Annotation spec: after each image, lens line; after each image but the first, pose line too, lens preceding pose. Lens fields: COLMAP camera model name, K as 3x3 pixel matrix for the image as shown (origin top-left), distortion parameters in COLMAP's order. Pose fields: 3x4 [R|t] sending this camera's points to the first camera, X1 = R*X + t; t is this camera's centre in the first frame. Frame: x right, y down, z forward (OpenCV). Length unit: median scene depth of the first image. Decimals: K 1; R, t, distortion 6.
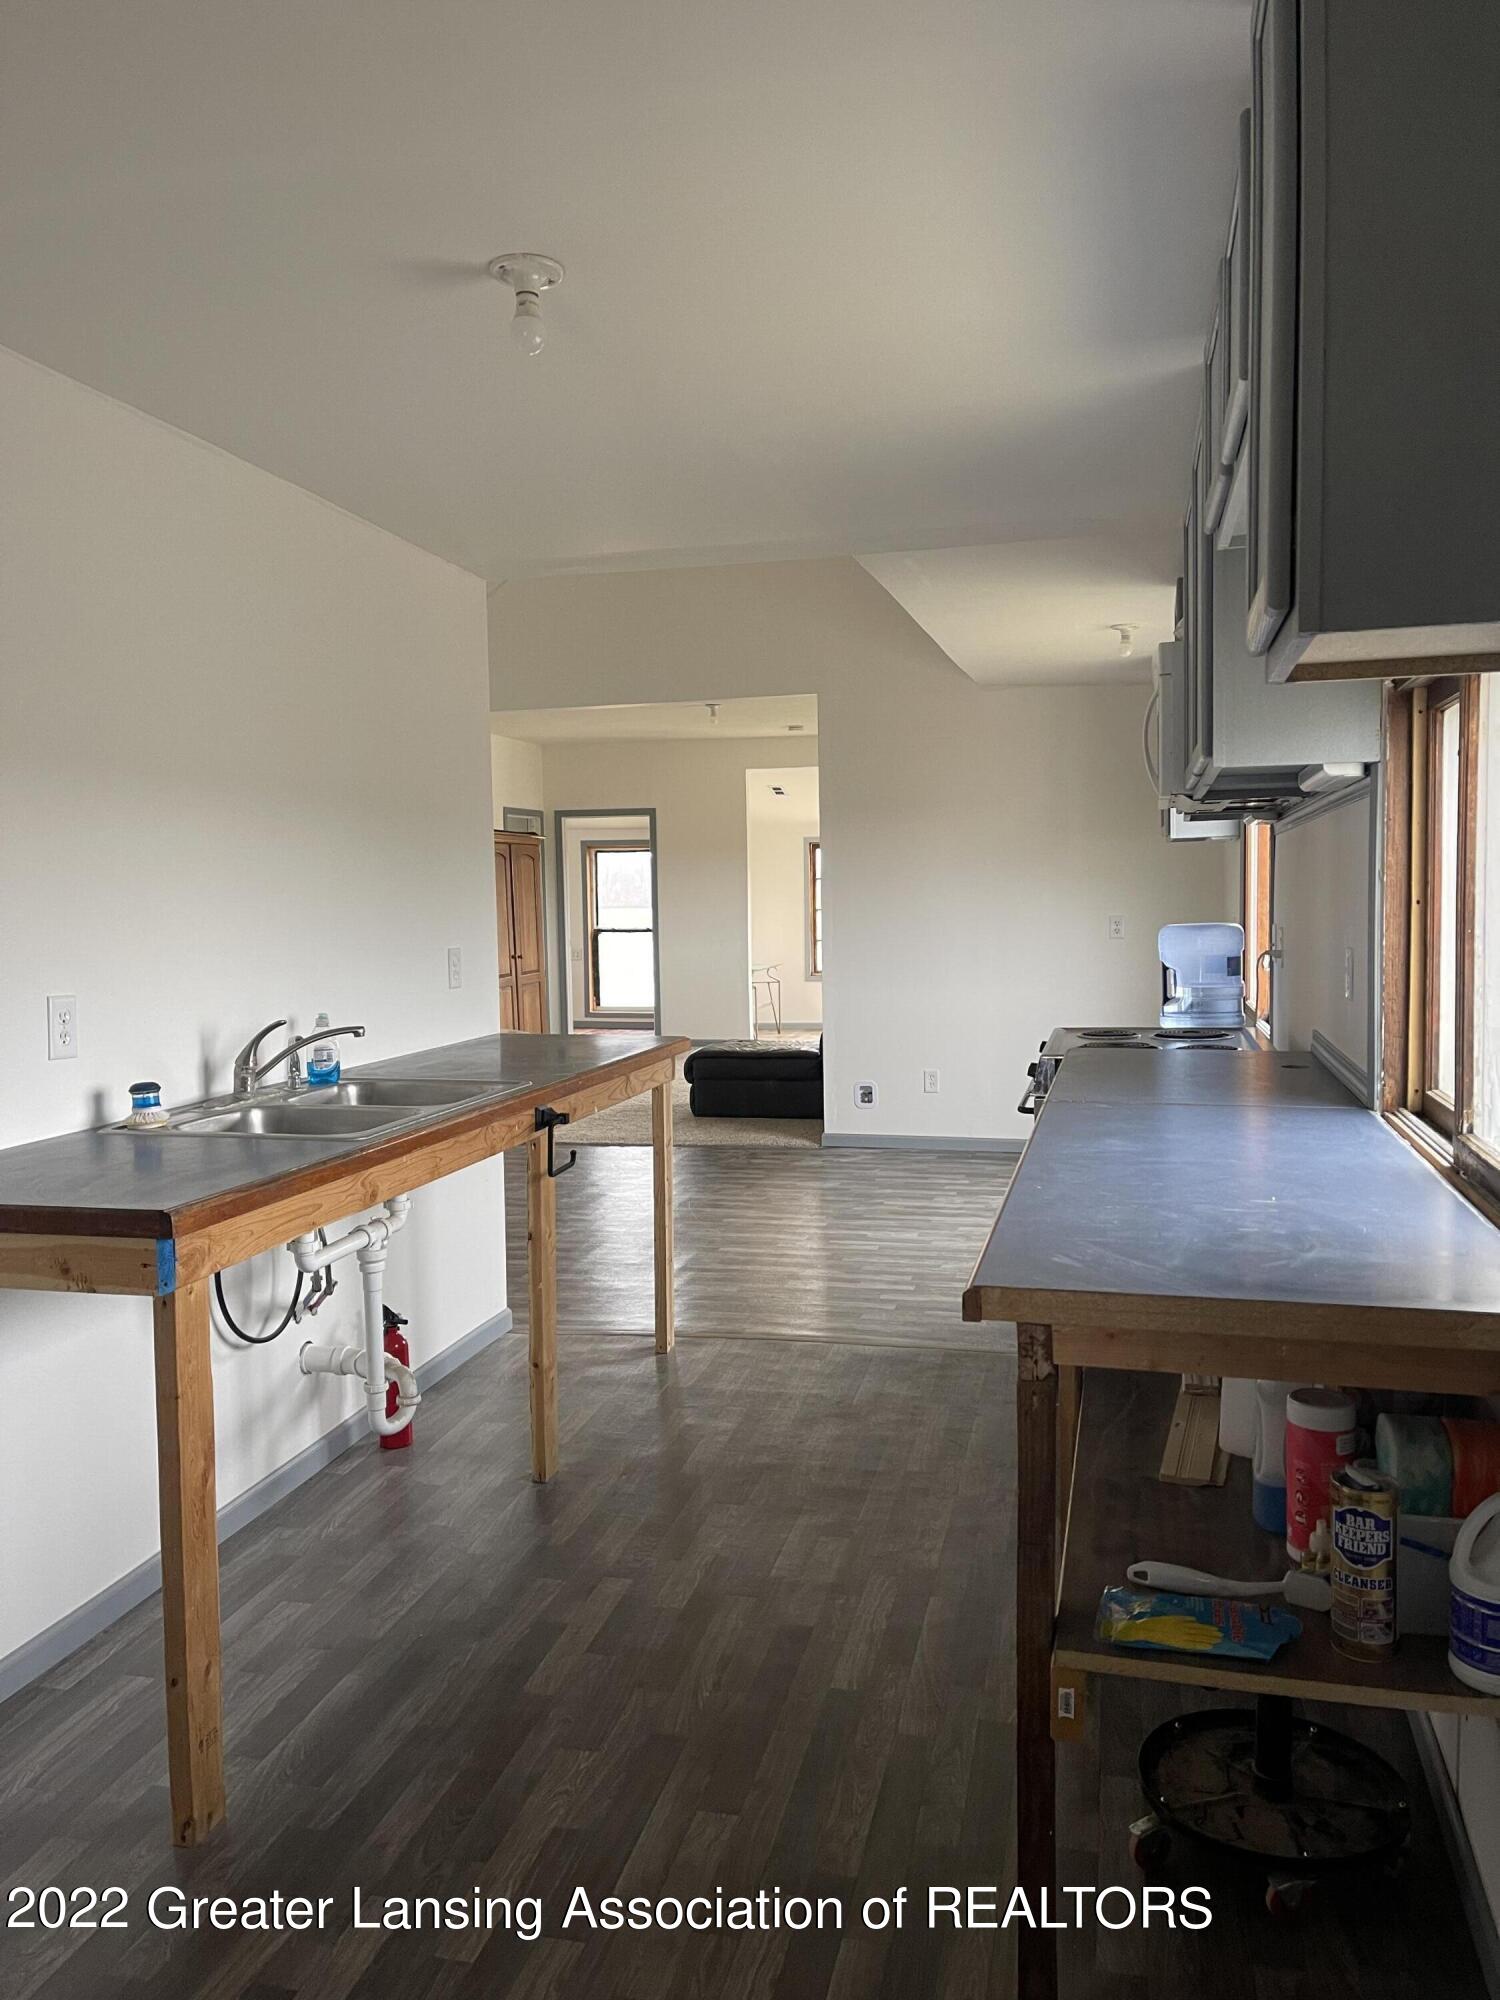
lens RADIAL K [[1544.9, 0, 750.0], [0, 1544.9, 1000.0], [0, 0, 1]] dist [0.003357, 0.002192]
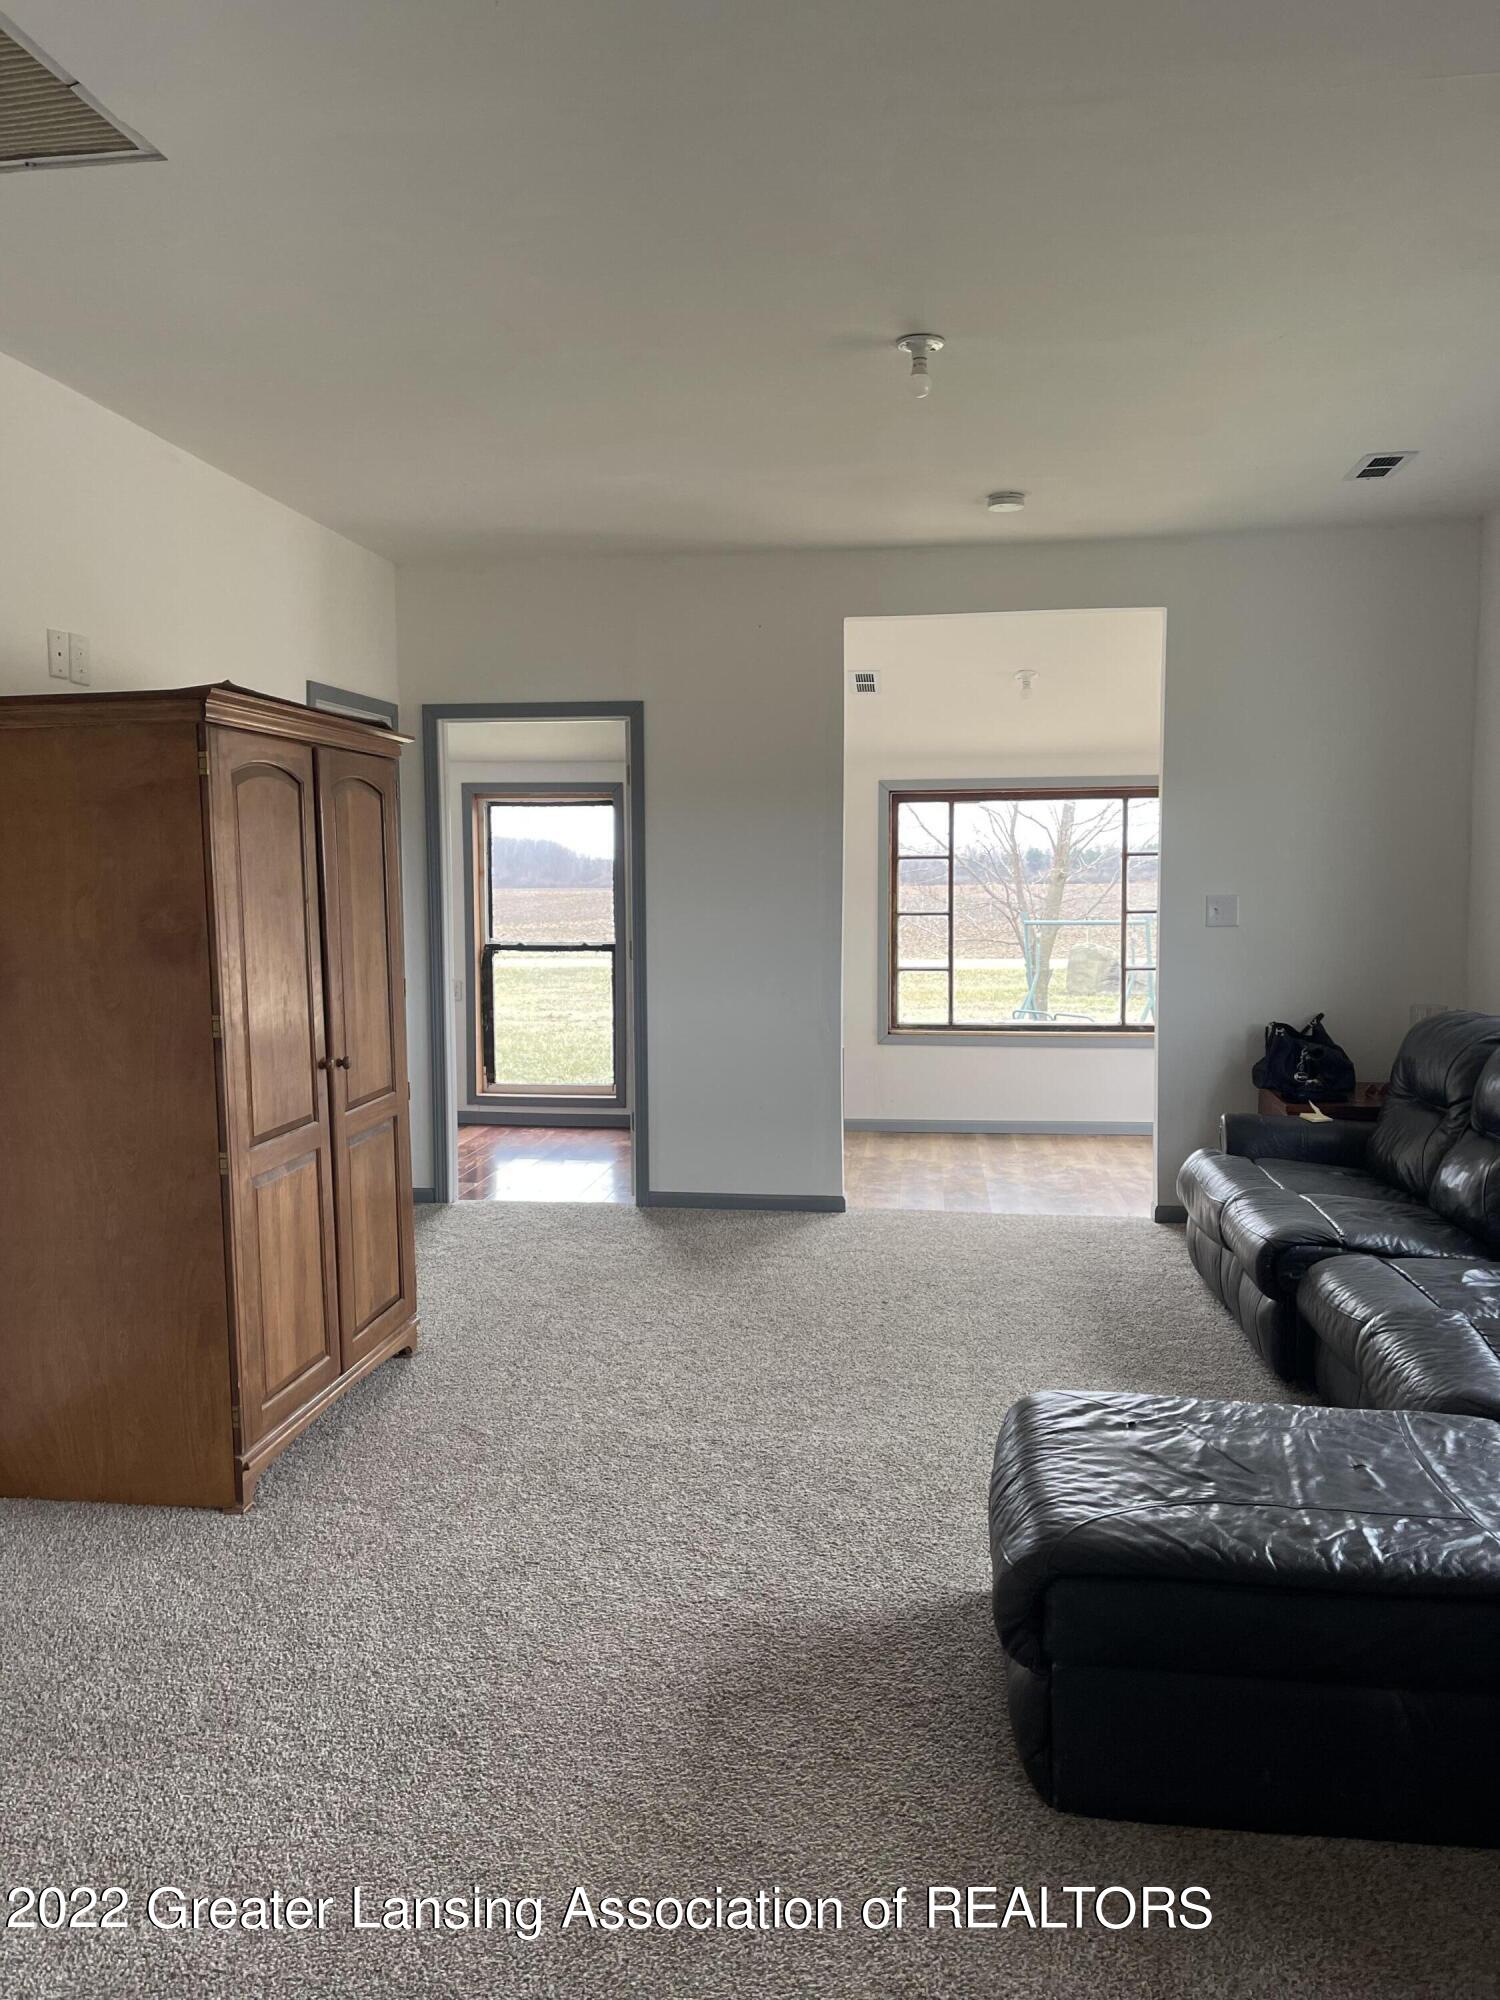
lens RADIAL K [[1544.9, 0, 750.0], [0, 1544.9, 1000.0], [0, 0, 1]] dist [0.003357, 0.002192]
pose [[0.994231, -0.002084, 0.107240, -0.072127], [0.000249, 0.999853, 0.017123, -0.038913], [-0.107260, -0.016997, 0.994086, 0.485420]]
